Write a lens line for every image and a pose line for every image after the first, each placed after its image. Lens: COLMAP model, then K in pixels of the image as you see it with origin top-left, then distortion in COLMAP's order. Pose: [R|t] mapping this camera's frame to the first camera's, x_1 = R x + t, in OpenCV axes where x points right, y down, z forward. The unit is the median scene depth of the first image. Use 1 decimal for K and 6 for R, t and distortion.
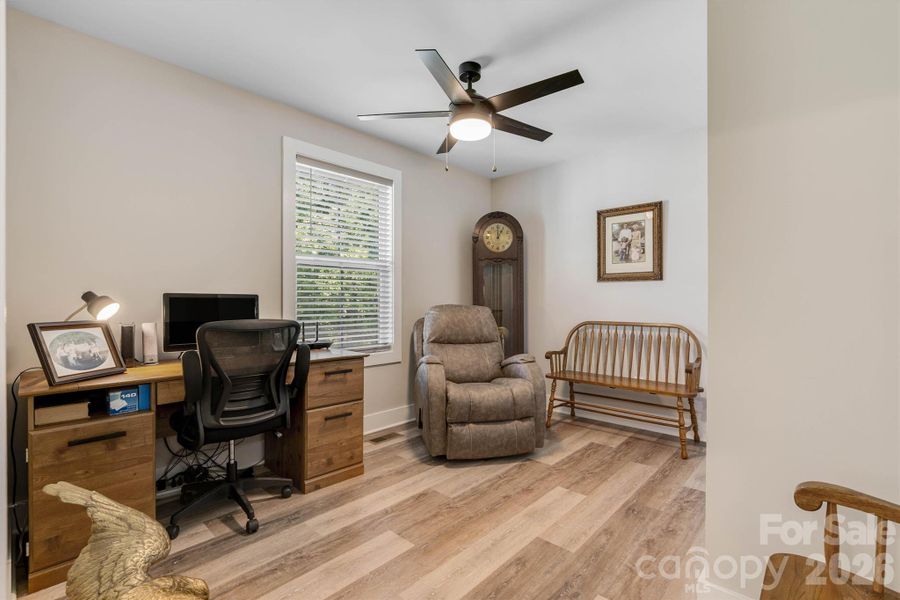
lens RADIAL K [[406.9, 0, 440.7], [0, 406.9, 303.5], [0, 0, 1]] dist [-0.001773, -0.000051]
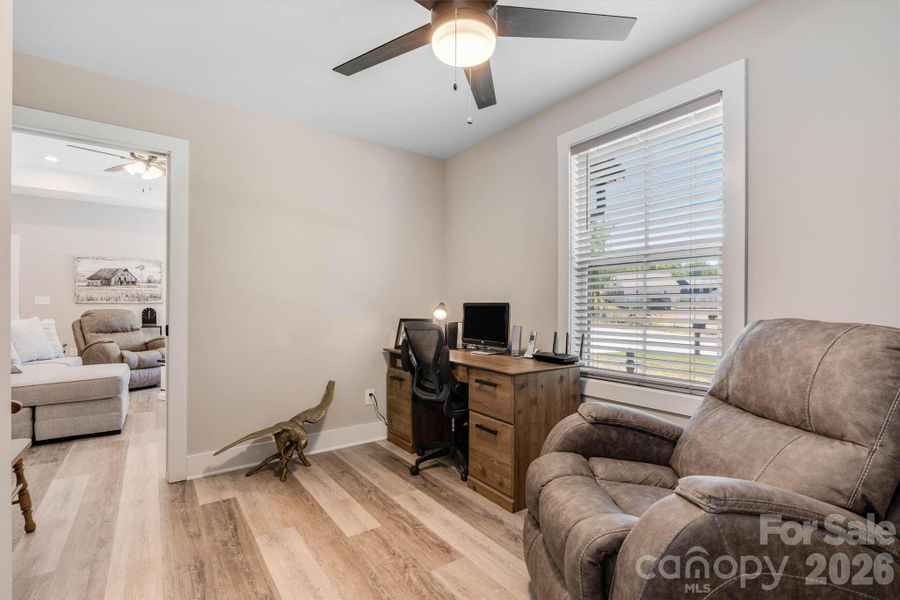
lens RADIAL K [[400.2, 0, 446.1], [0, 400.2, 303.5], [0, 0, 1]] dist [-0.008542, 0.000346]
pose [[-0.170548, -0.007128, -0.985324, 0.737285], [-0.004497, 0.999969, -0.006456, -0.013332], [0.985339, 0.003330, -0.170574, 1.130668]]
